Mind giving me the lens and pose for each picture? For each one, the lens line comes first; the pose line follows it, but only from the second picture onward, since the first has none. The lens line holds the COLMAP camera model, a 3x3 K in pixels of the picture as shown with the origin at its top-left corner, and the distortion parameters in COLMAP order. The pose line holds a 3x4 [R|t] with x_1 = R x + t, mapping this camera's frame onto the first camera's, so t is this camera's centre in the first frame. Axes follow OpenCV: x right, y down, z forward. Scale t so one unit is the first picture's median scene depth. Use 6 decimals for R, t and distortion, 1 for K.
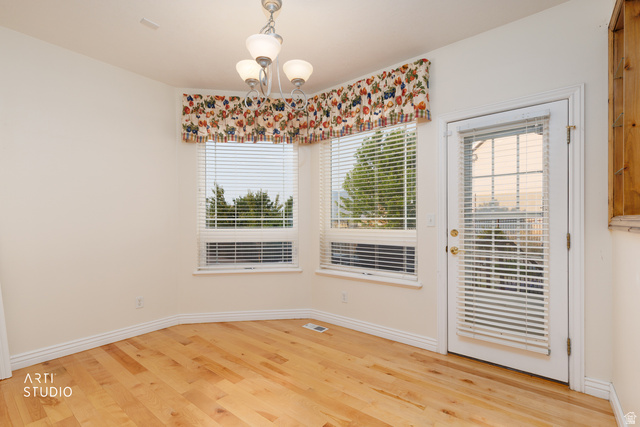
lens RADIAL K [[289.2, 0, 317.9], [0, 289.2, 222.8], [0, 0, 1]] dist [-0.001041, 0.000701]
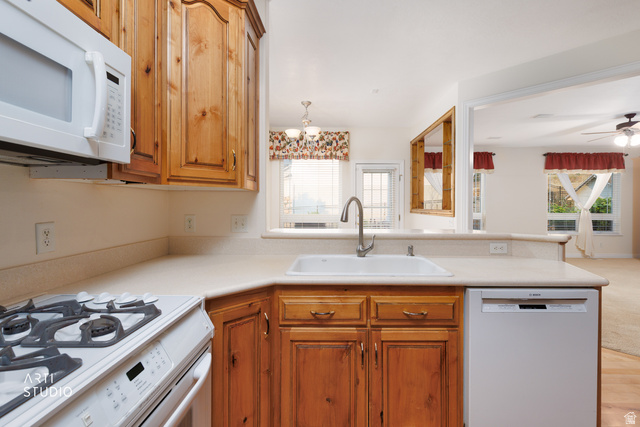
lens RADIAL K [[289.2, 0, 332.5], [0, 289.2, 204.6], [0, 0, 1]] dist [-0.001041, 0.000701]
pose [[0.800272, 0.013251, 0.599491, -0.852938], [-0.006326, 0.999887, -0.013658, -0.011314], [-0.599604, 0.007138, 0.800265, -0.529237]]
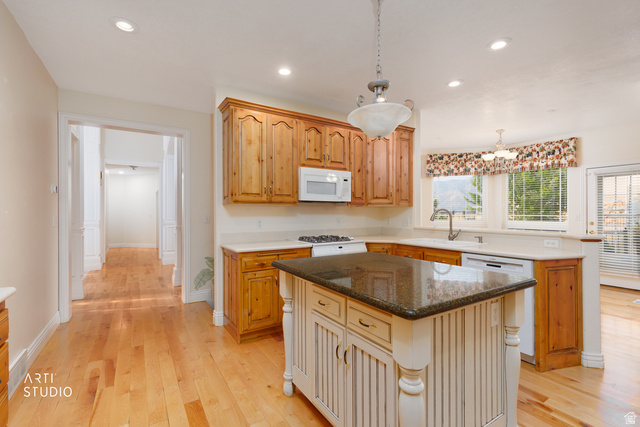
lens RADIAL K [[289.2, 0, 316.7], [0, 289.2, 212.9], [0, 0, 1]] dist [-0.001041, 0.000701]
pose [[0.932707, 0.007859, -0.360550, -0.510827], [-0.010759, 0.999924, -0.006037, -0.006189], [0.360475, 0.009509, 0.932720, -1.359795]]
